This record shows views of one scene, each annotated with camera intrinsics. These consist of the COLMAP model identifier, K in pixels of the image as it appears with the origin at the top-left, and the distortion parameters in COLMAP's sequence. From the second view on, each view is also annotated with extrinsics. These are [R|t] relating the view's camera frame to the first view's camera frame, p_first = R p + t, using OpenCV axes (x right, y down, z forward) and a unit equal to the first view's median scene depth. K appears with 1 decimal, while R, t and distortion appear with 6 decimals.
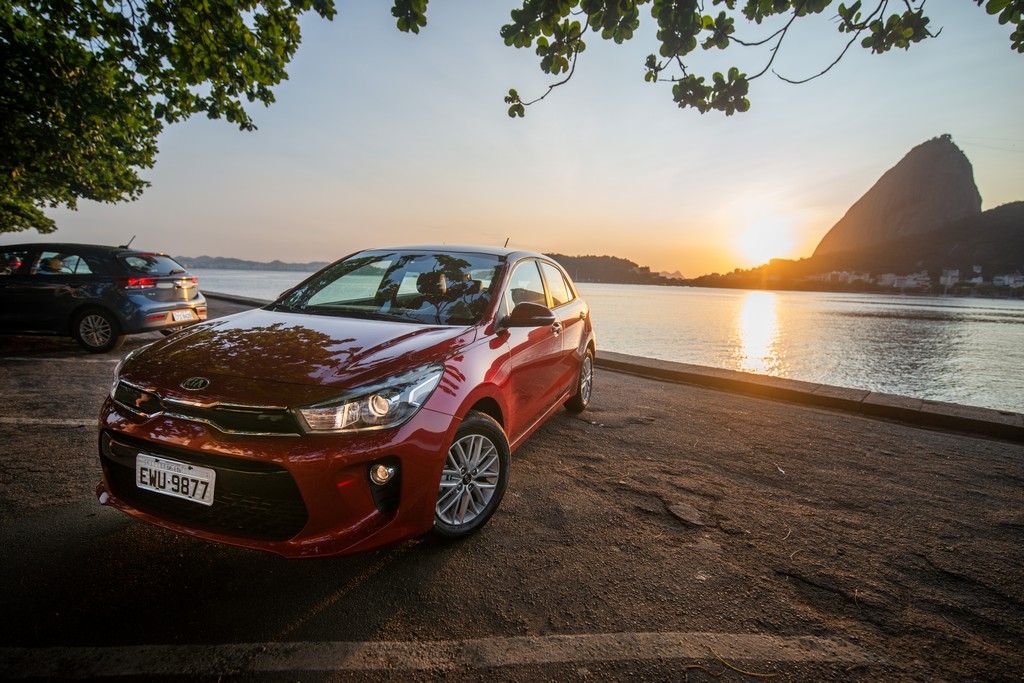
lens RADIAL K [[507.6, 0, 512.0], [0, 507.6, 341.5], [0, 0, 1]] dist [0.006933, -0.009883]
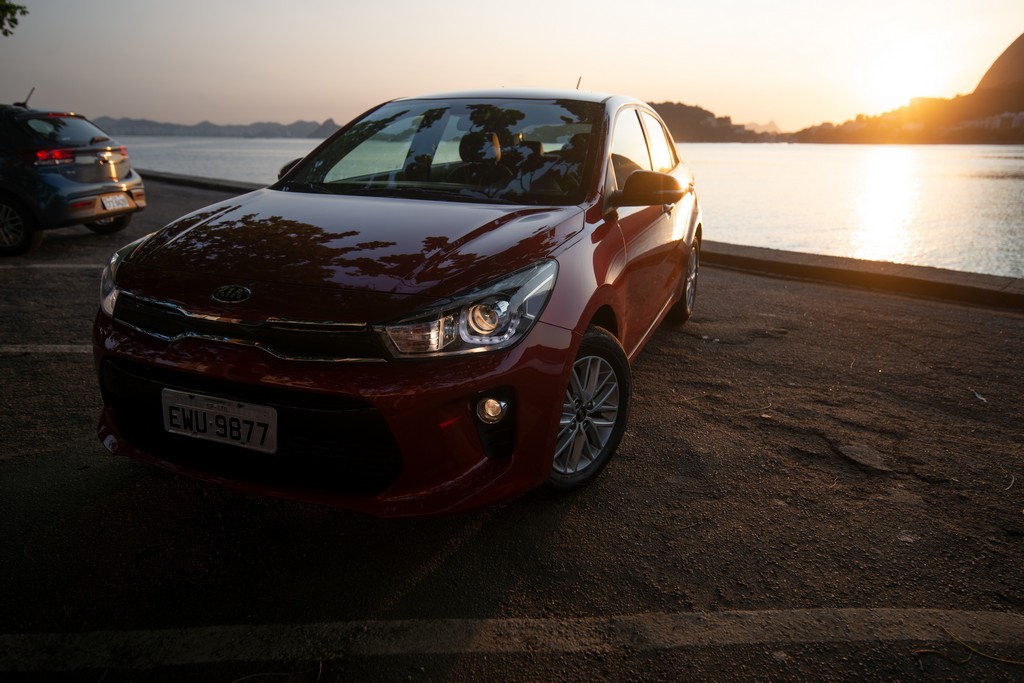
lens RADIAL K [[686.9, 0, 512.0], [0, 686.9, 341.5], [0, 0, 1]] dist [0.028899, -0.001405]
pose [[0.999204, -0.017115, -0.036027, -0.163882], [0.022670, 0.986865, 0.159946, 0.000458], [0.032816, -0.160635, 0.986468, 0.017345]]
